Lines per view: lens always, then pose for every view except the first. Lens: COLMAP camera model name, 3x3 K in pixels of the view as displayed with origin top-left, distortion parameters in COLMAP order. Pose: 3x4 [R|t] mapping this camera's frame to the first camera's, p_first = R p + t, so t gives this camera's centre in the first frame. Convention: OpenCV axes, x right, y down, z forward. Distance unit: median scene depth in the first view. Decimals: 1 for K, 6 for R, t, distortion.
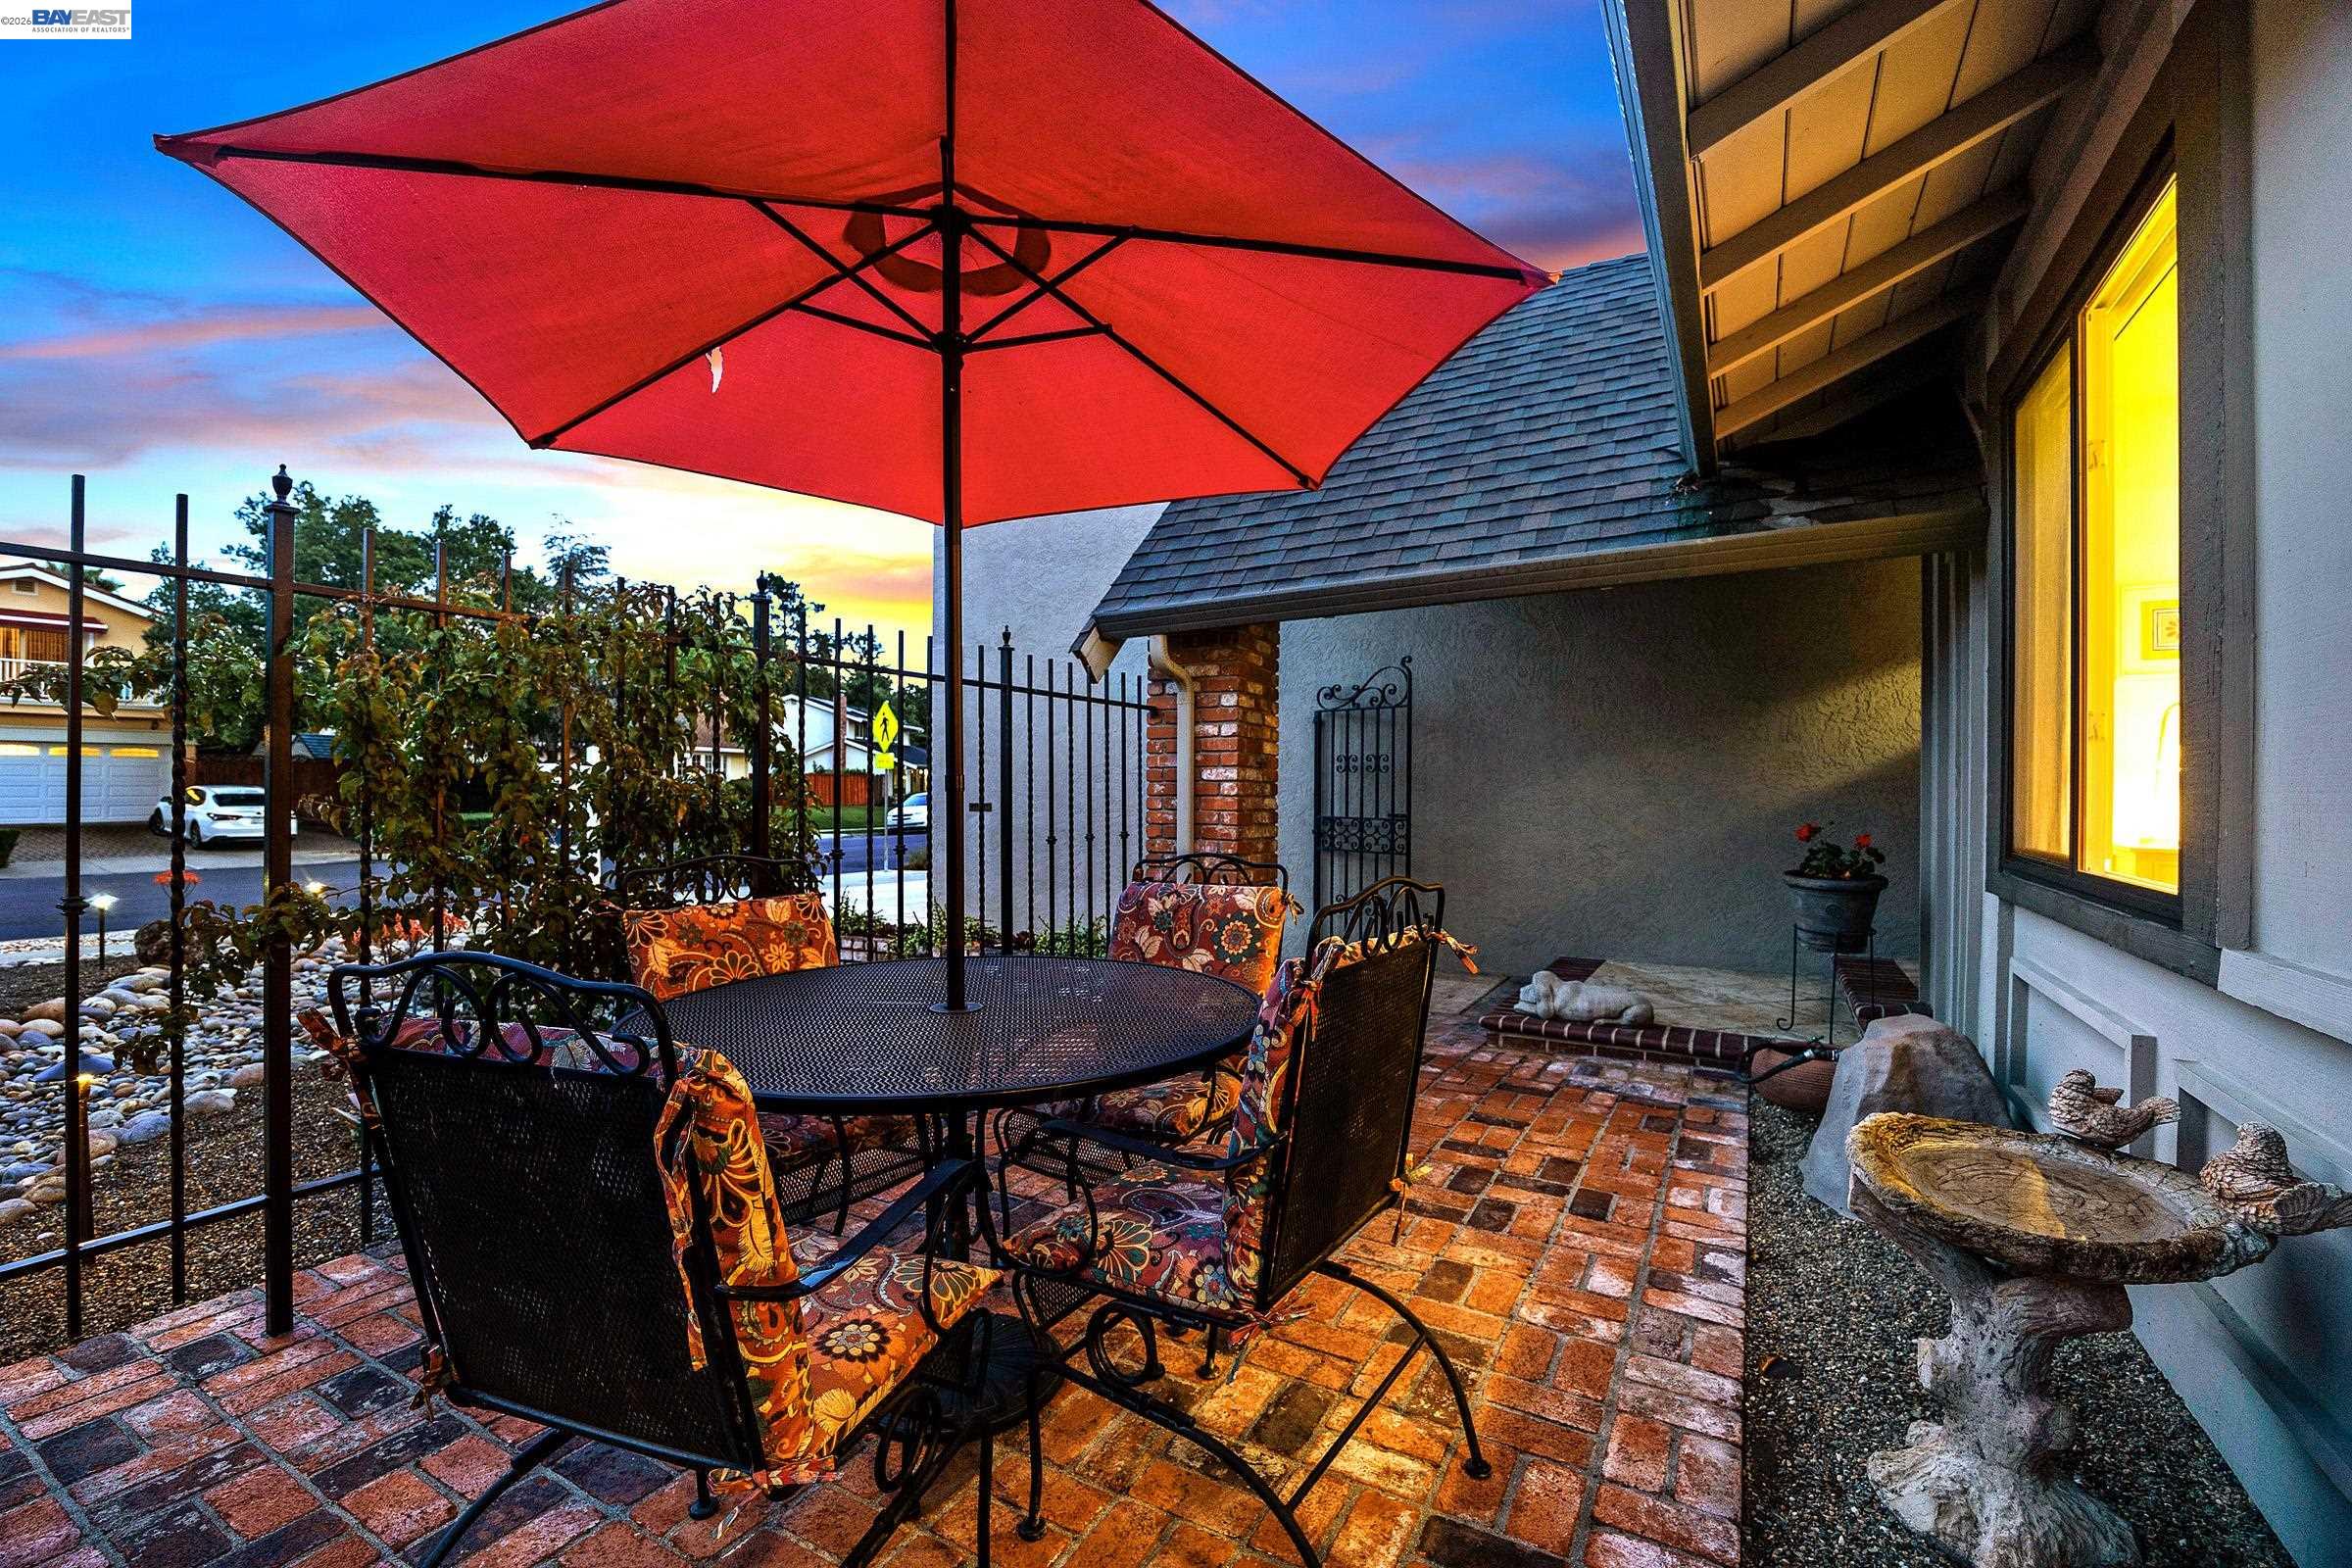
lens RADIAL K [[1024.5, 0, 1176.0], [0, 1024.5, 784.0], [0, 0, 1]] dist [-0.003248, -0.000365]
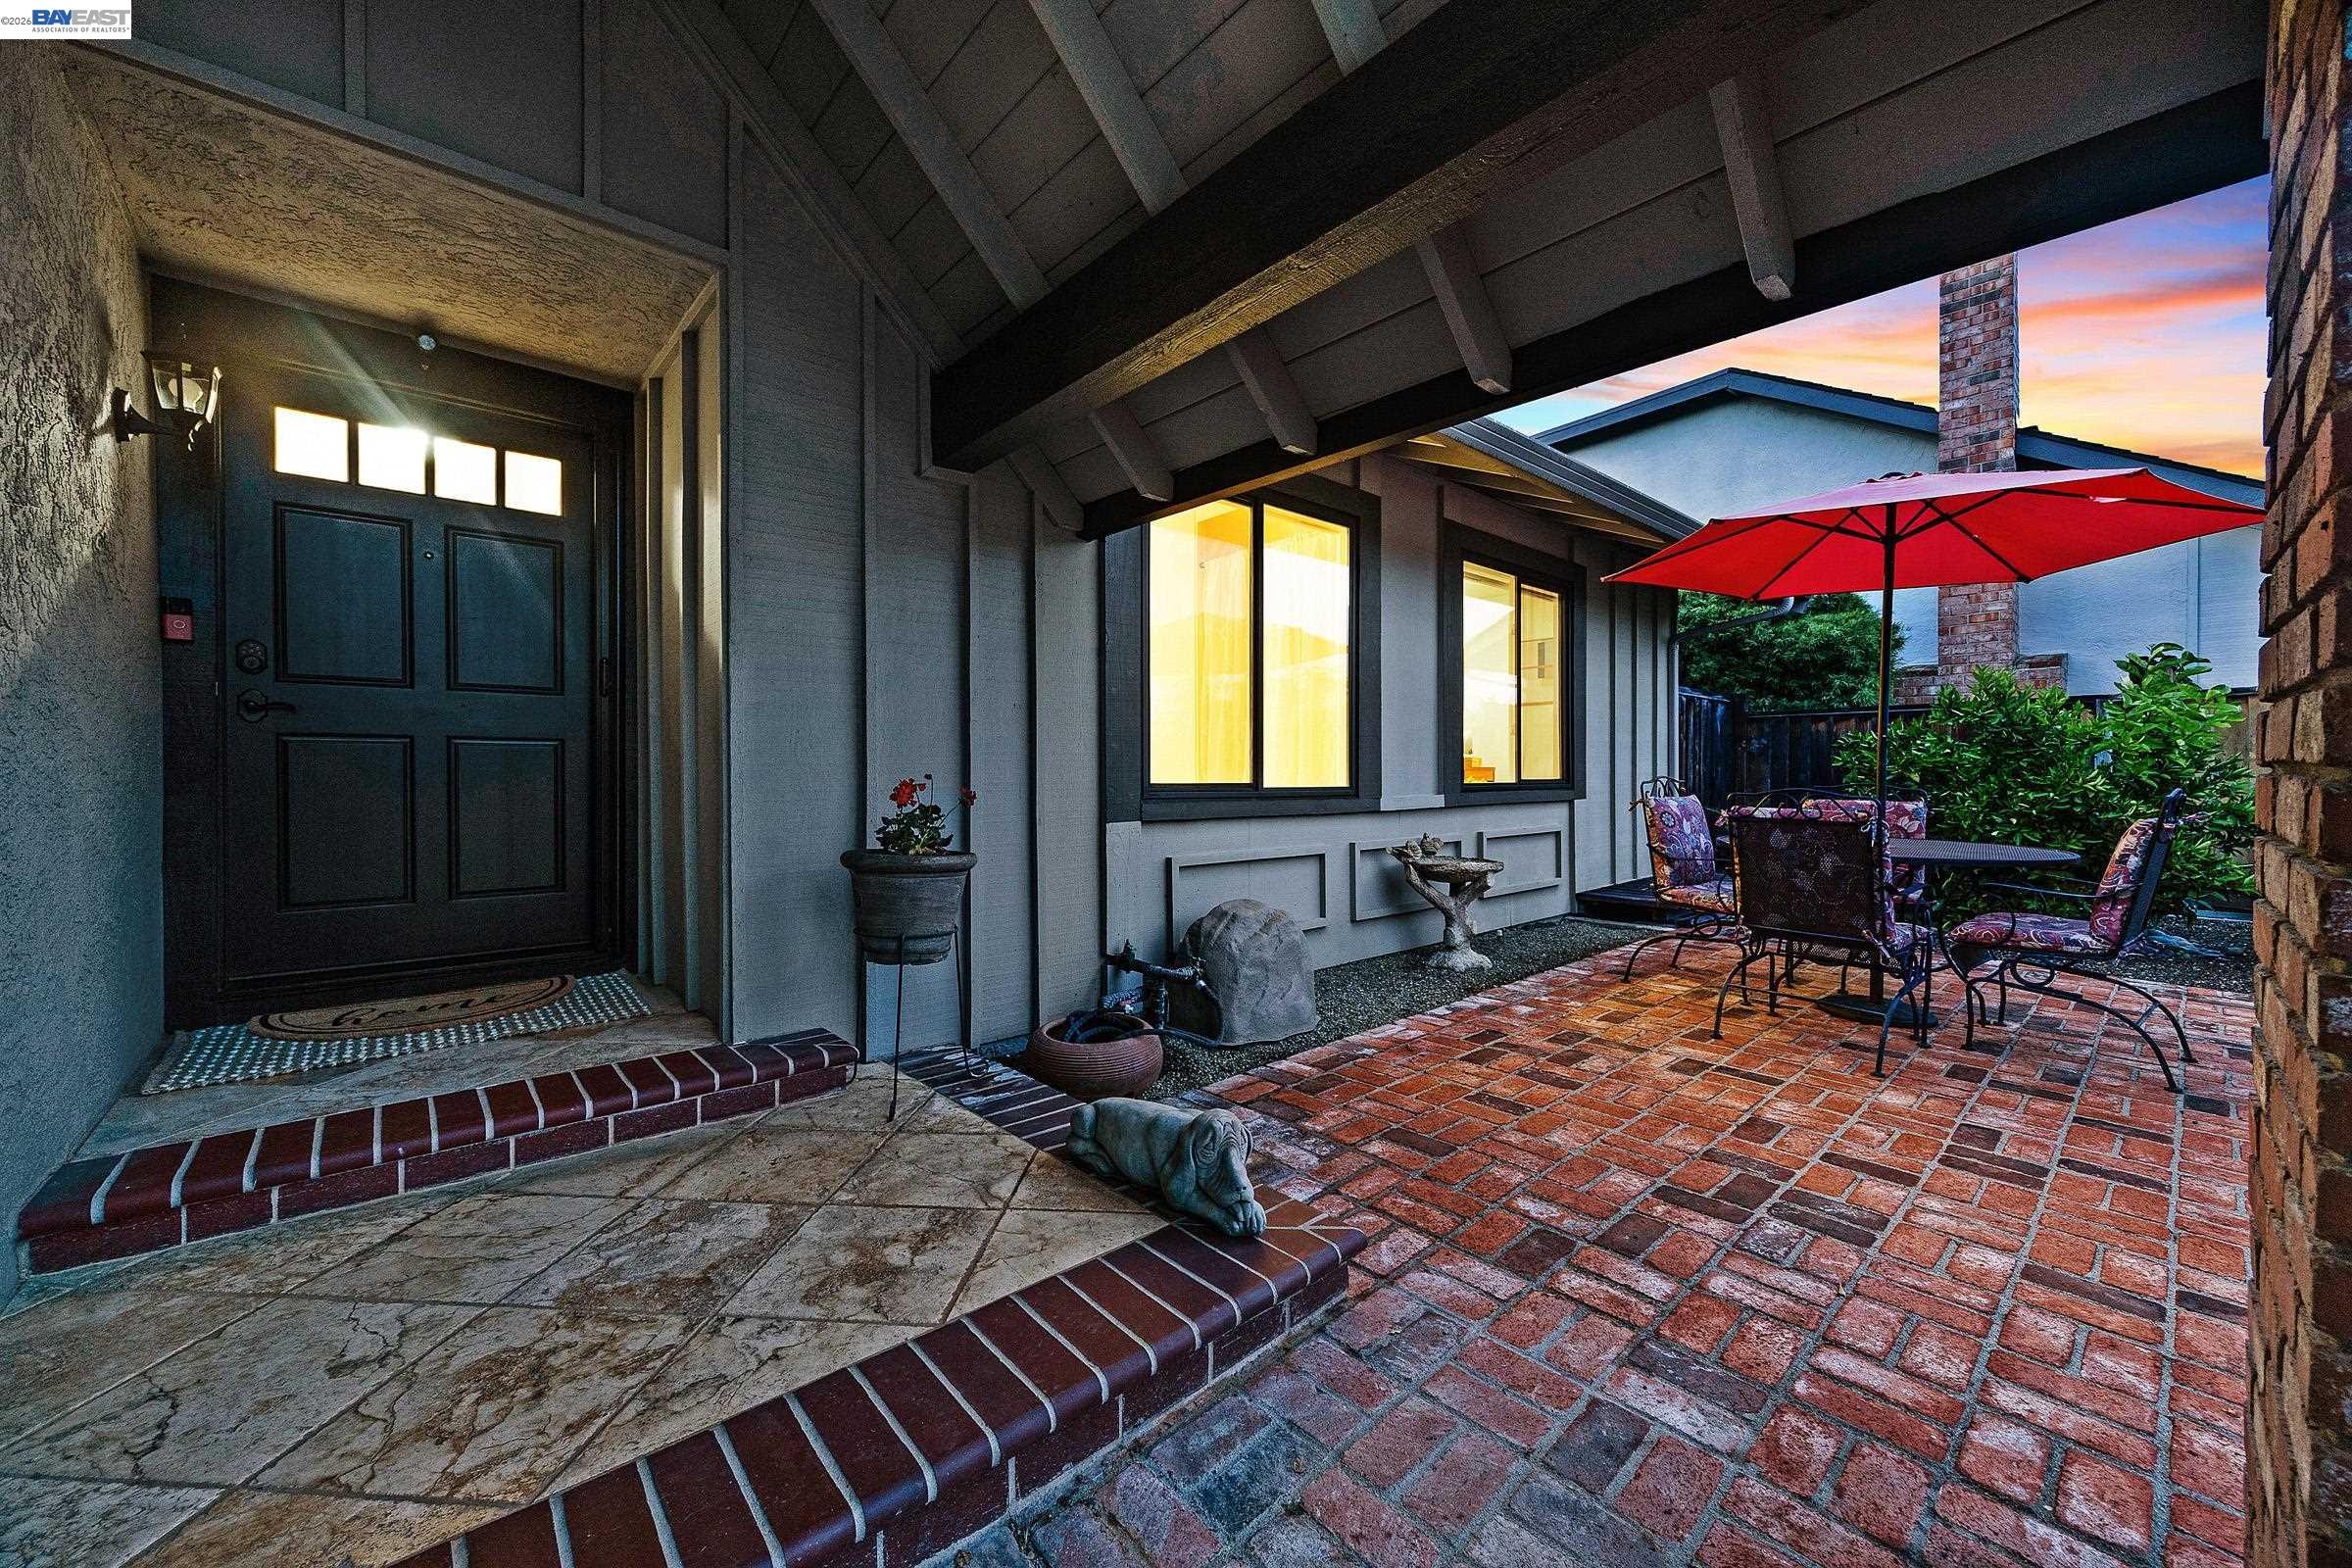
lens RADIAL K [[913.8, 0, 1176.0], [0, 913.8, 784.0], [0, 0, 1]] dist [-0.001081, -0.000112]
pose [[-0.947004, -0.004657, 0.321189, 0.345583], [0.000659, 0.999865, 0.016439, 0.039985], [-0.321222, 0.015779, -0.946872, 1.946389]]
